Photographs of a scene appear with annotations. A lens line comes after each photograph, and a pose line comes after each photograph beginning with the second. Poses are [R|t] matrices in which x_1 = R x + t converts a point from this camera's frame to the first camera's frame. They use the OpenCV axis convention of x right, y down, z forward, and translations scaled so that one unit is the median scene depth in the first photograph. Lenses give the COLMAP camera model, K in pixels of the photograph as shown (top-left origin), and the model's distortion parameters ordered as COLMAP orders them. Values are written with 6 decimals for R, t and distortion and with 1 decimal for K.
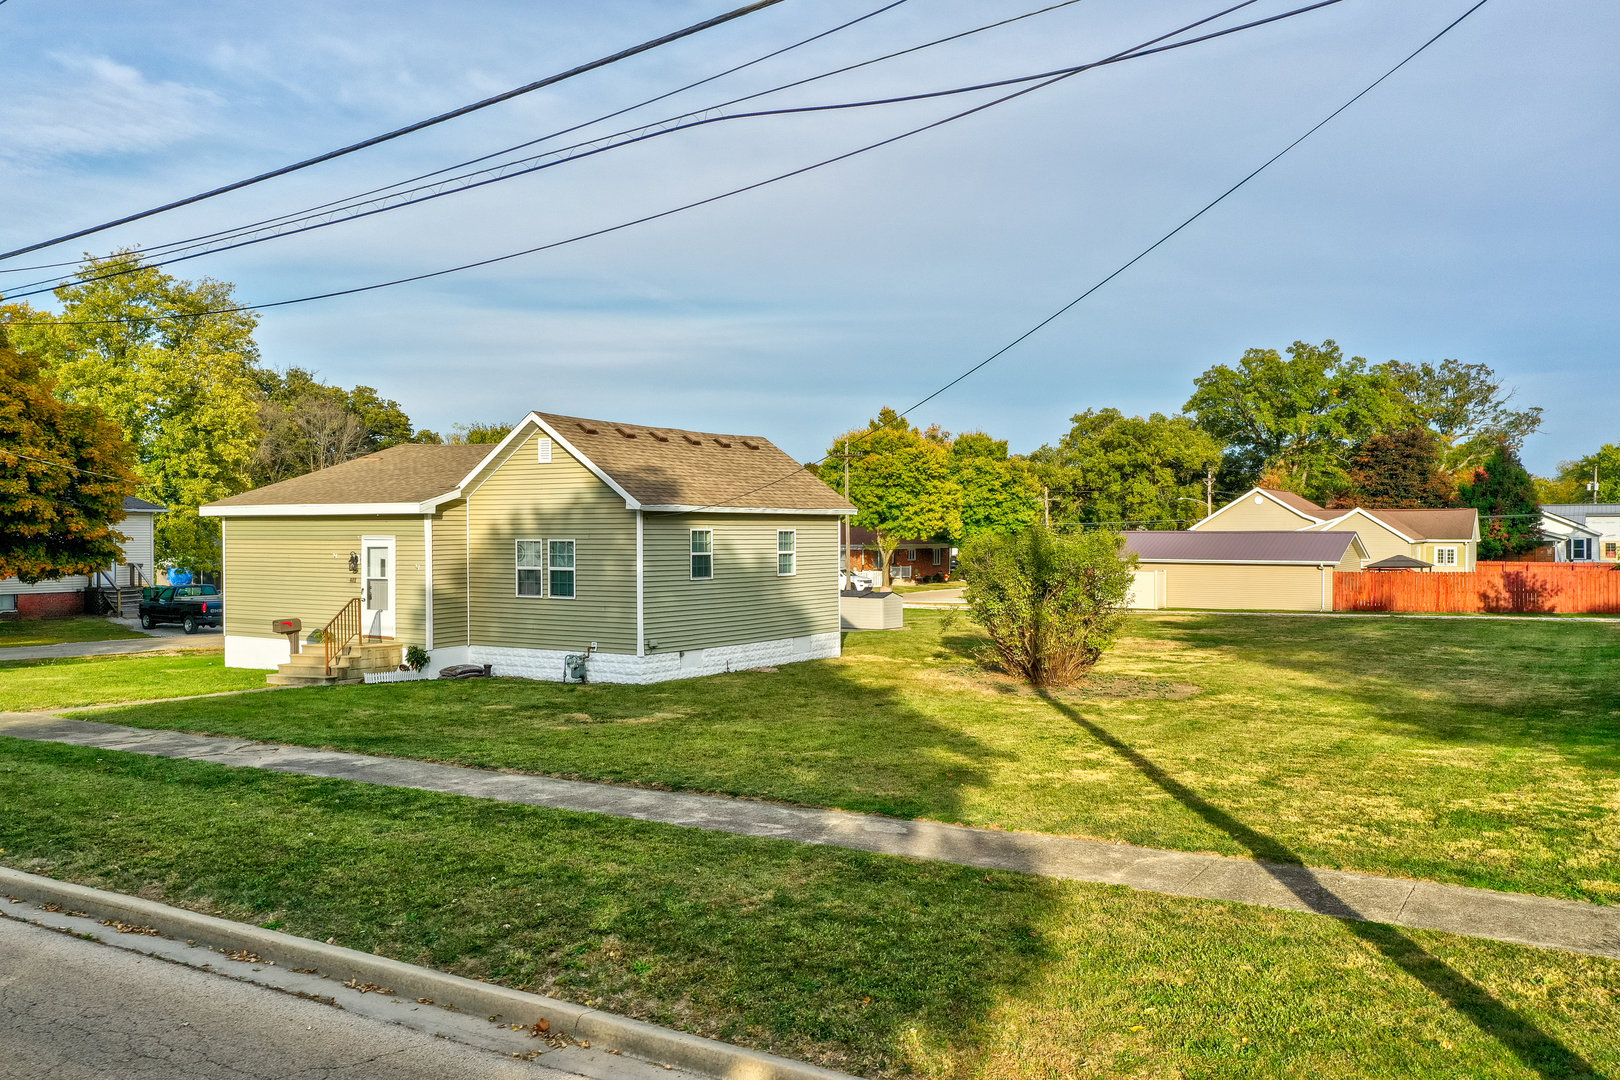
lens RADIAL K [[1312.0, 0, 809.4], [0, 1312.0, 533.5], [0, 0, 1]] dist [0.009619, 0.037588]
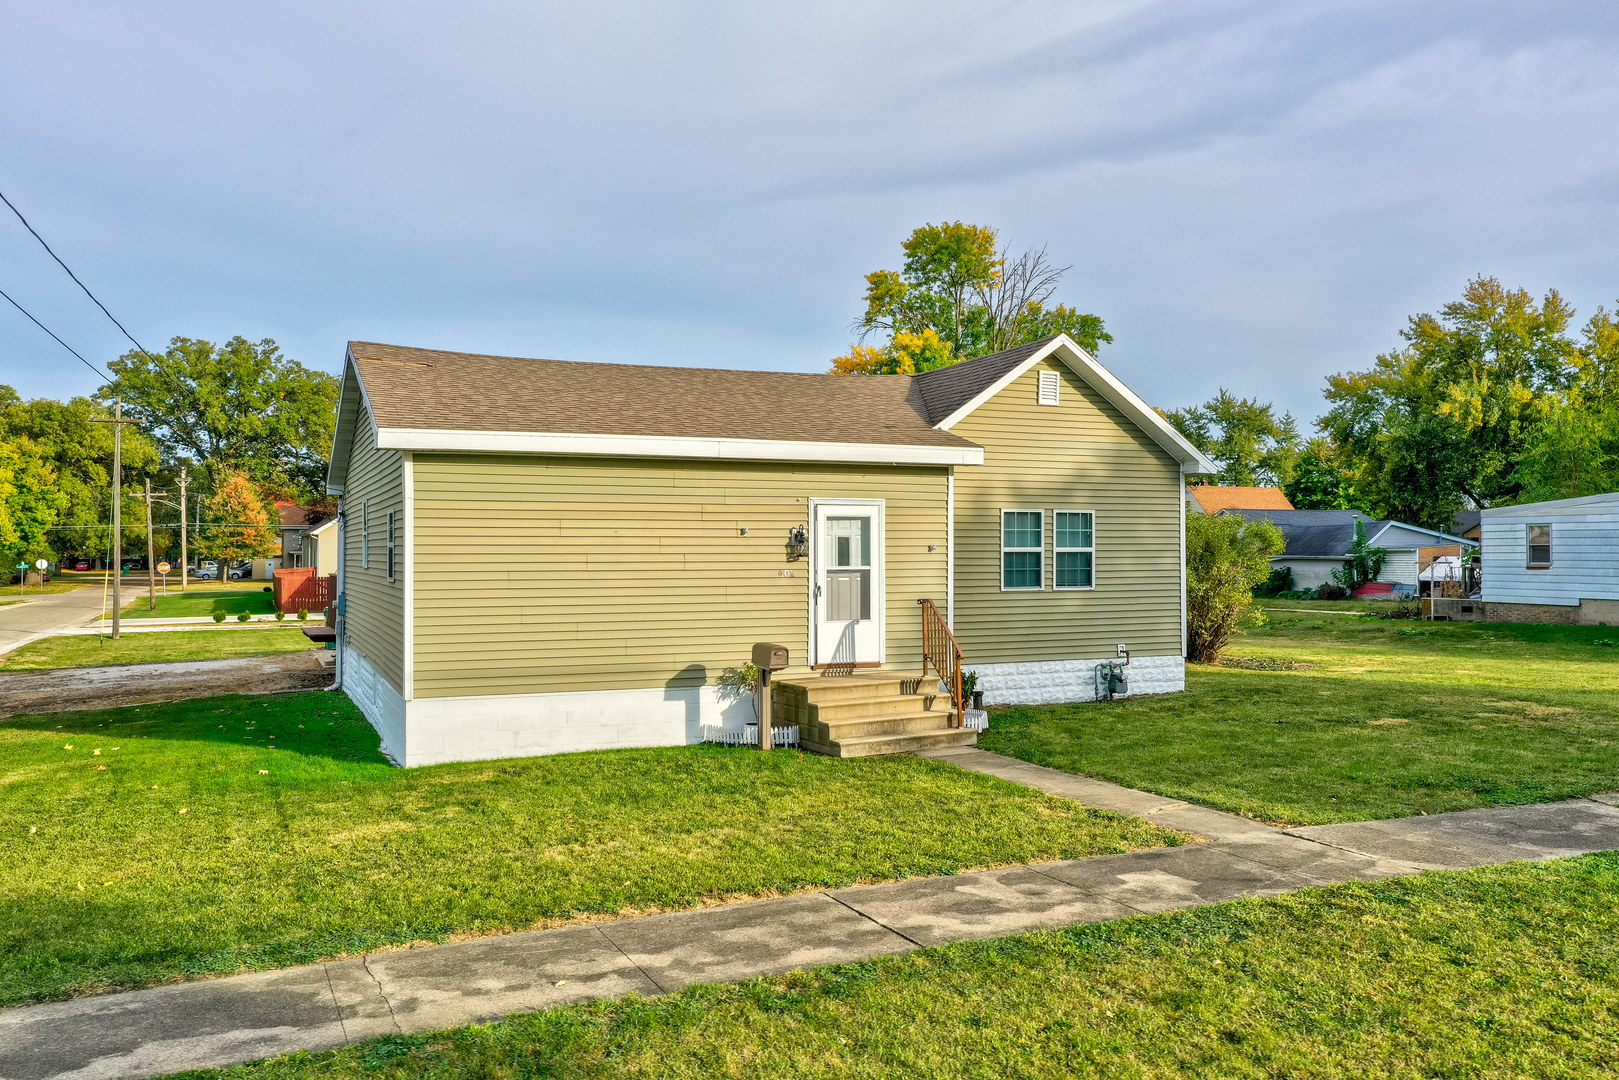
lens RADIAL K [[1311.2, 0, 814.4], [0, 1311.2, 538.4], [0, 0, 1]] dist [0.009619, 0.037588]
pose [[0.543048, 0.005019, 0.839687, -0.871303], [0.002285, 0.999970, -0.007455, 0.025106], [-0.839699, 0.005967, 0.543020, 0.702909]]
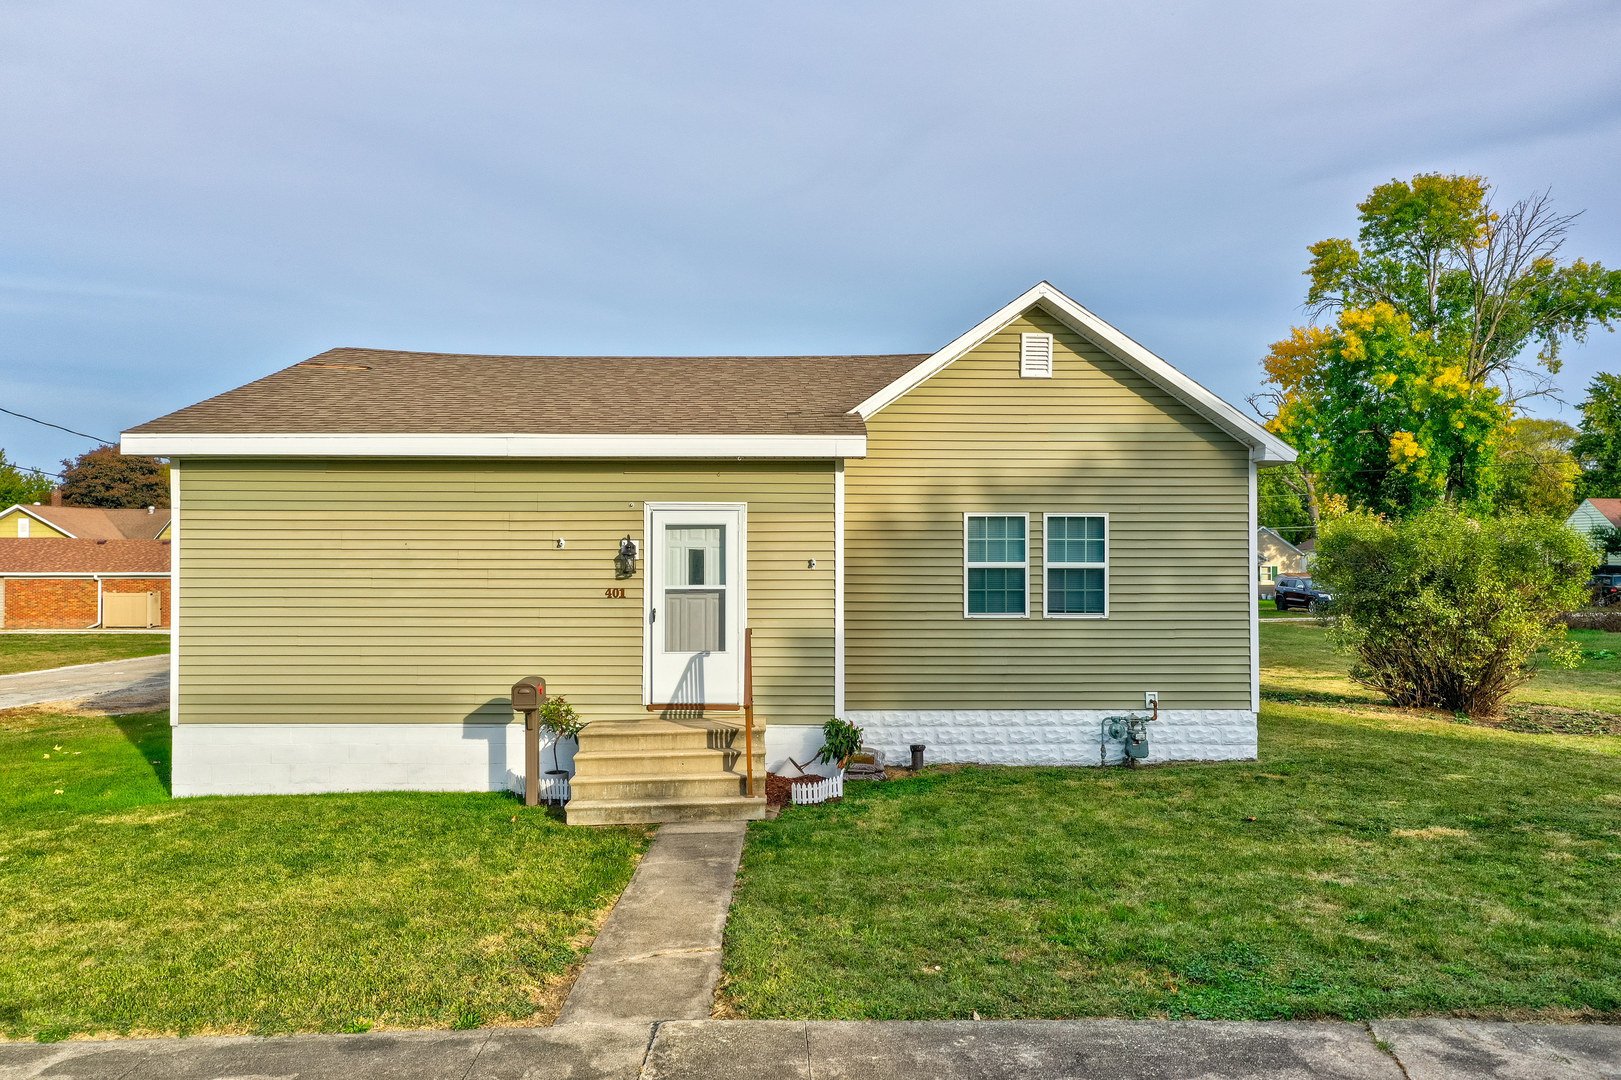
lens RADIAL K [[1312.8, 0, 799.5], [0, 1312.8, 545.8], [0, 0, 1]] dist [0.009619, 0.037588]
pose [[0.830610, 0.003533, 0.556843, -0.589061], [-0.000207, 0.999982, -0.006036, 0.021430], [-0.556854, 0.004898, 0.830596, 0.581768]]
